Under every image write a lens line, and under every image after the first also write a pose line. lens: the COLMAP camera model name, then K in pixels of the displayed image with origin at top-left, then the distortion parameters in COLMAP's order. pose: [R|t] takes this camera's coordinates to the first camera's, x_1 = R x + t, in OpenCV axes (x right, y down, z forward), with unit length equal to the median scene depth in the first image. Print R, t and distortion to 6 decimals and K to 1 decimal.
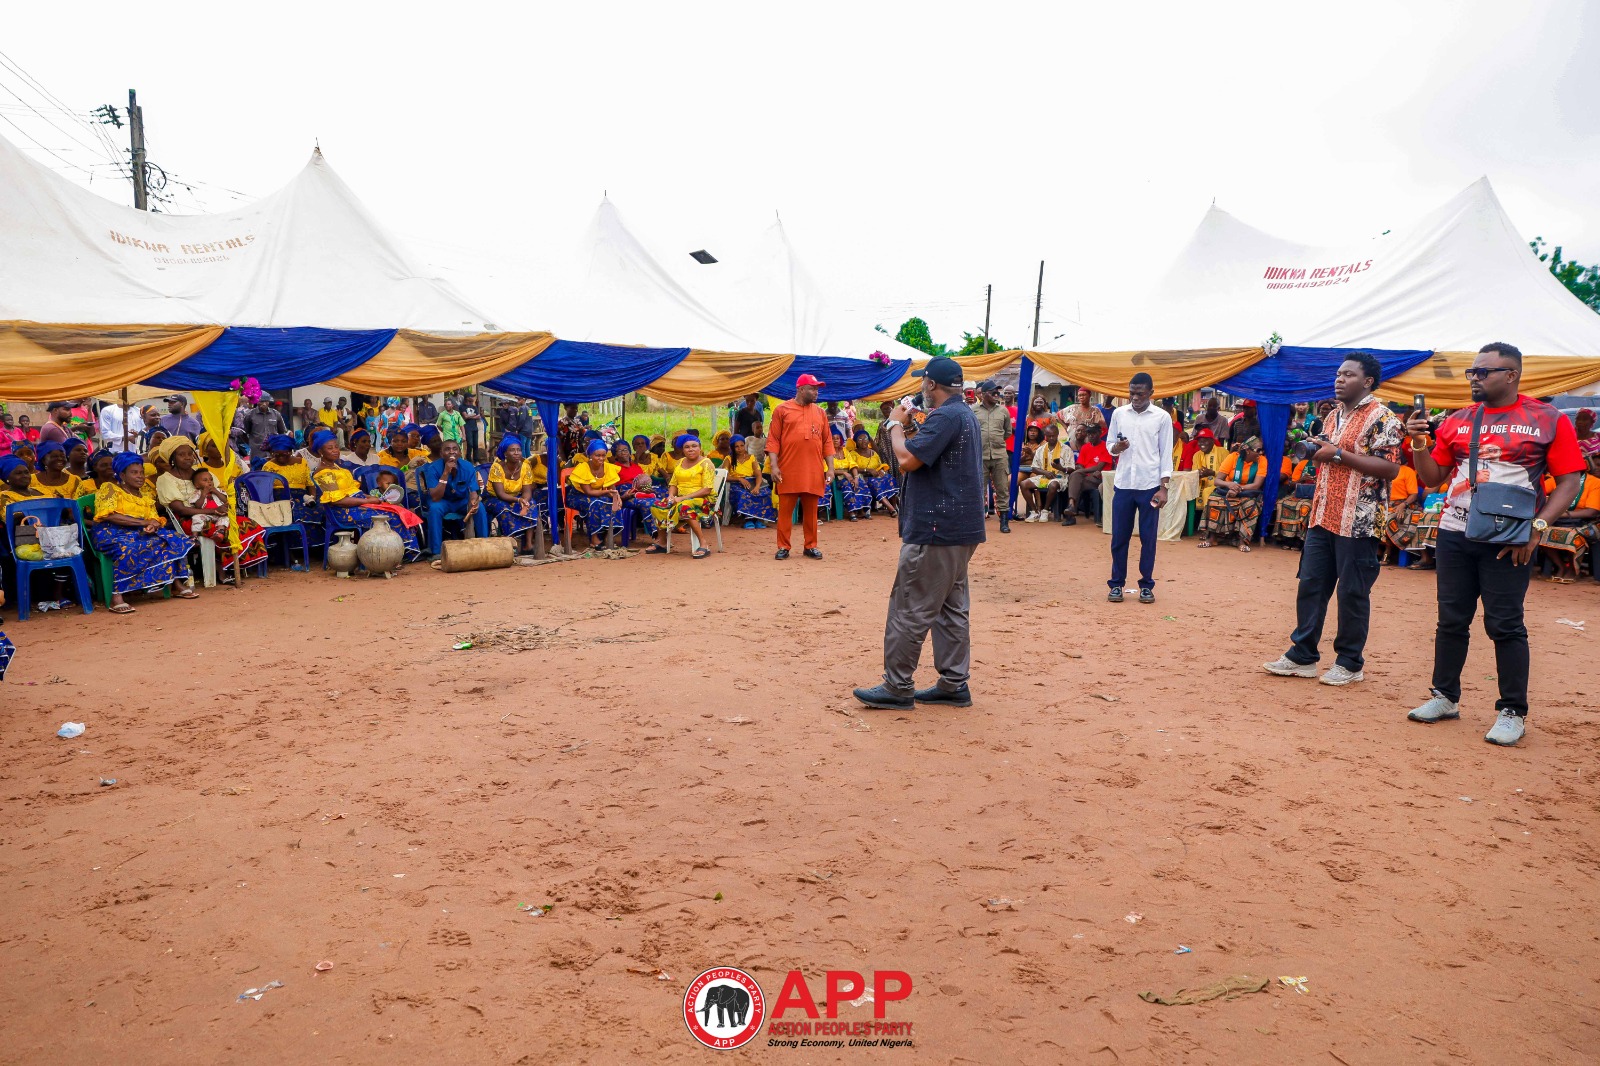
lens RADIAL K [[1110.5, 0, 800.0], [0, 1110.5, 533.0], [0, 0, 1]] dist [-0.112426, 0.106261]
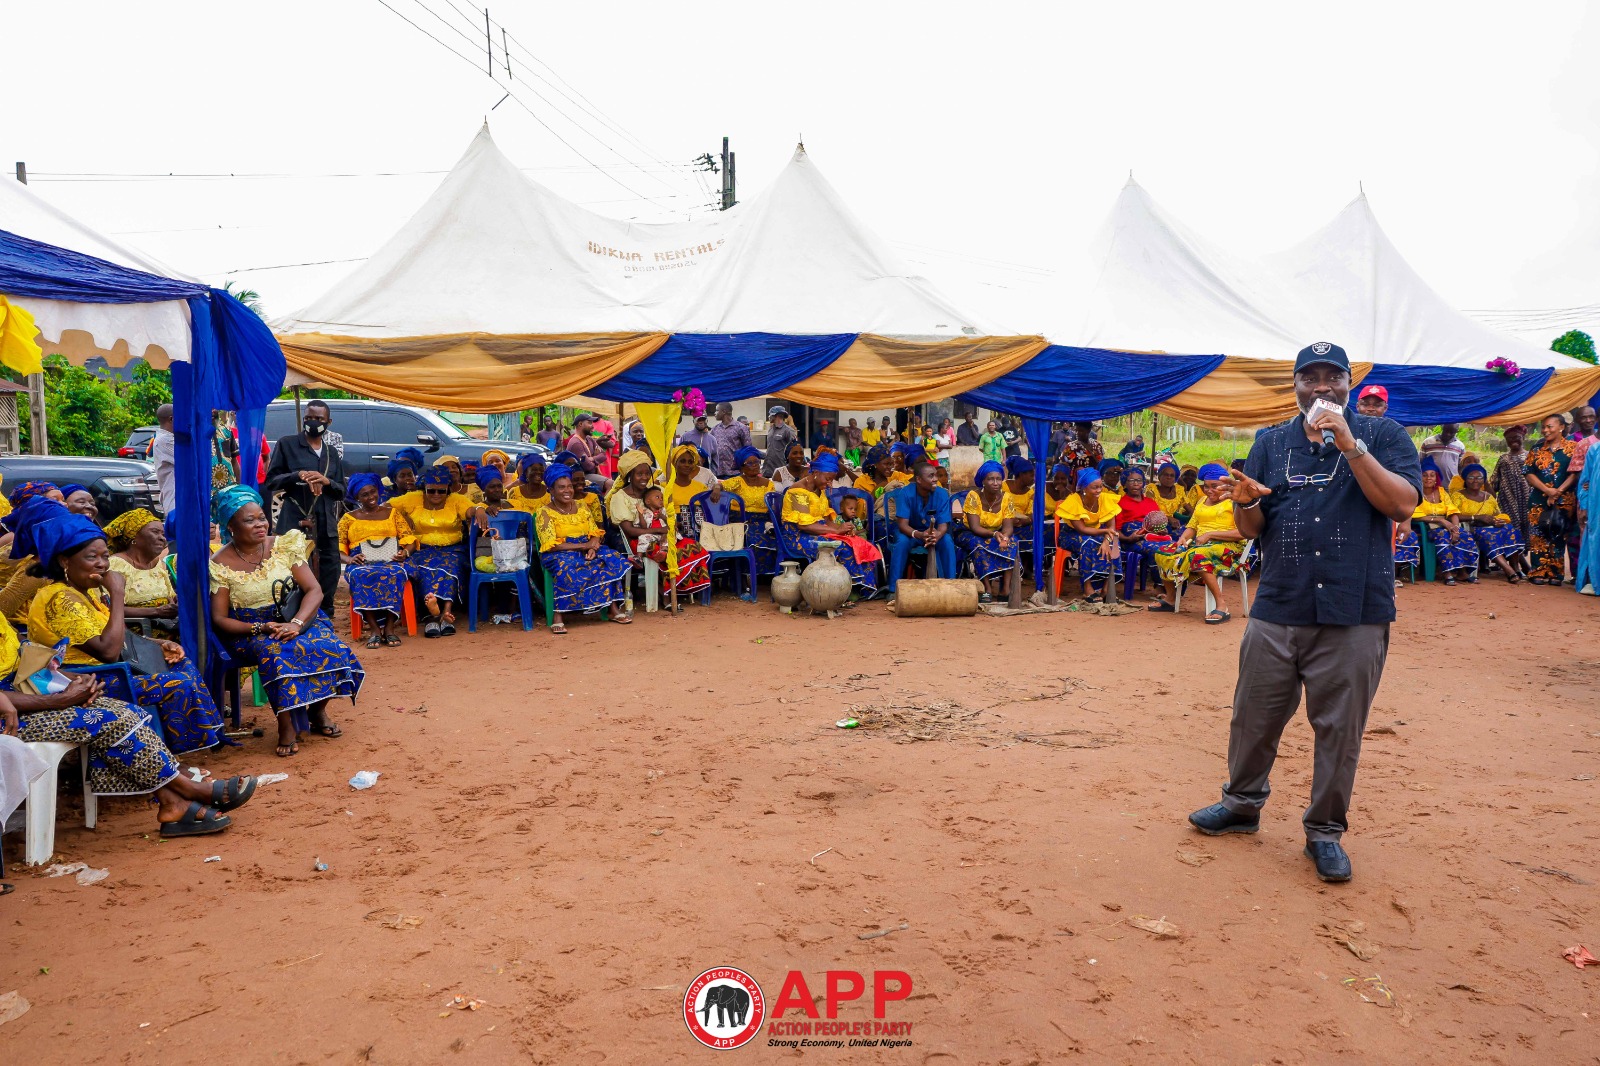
lens RADIAL K [[1110.5, 0, 800.0], [0, 1110.5, 533.0], [0, 0, 1]] dist [-0.112426, 0.106261]
pose [[0.870101, 0.051613, -0.490163, 0.030802], [-0.062888, 0.997999, -0.006548, -0.018078], [0.488844, 0.036522, 0.871606, 0.201919]]
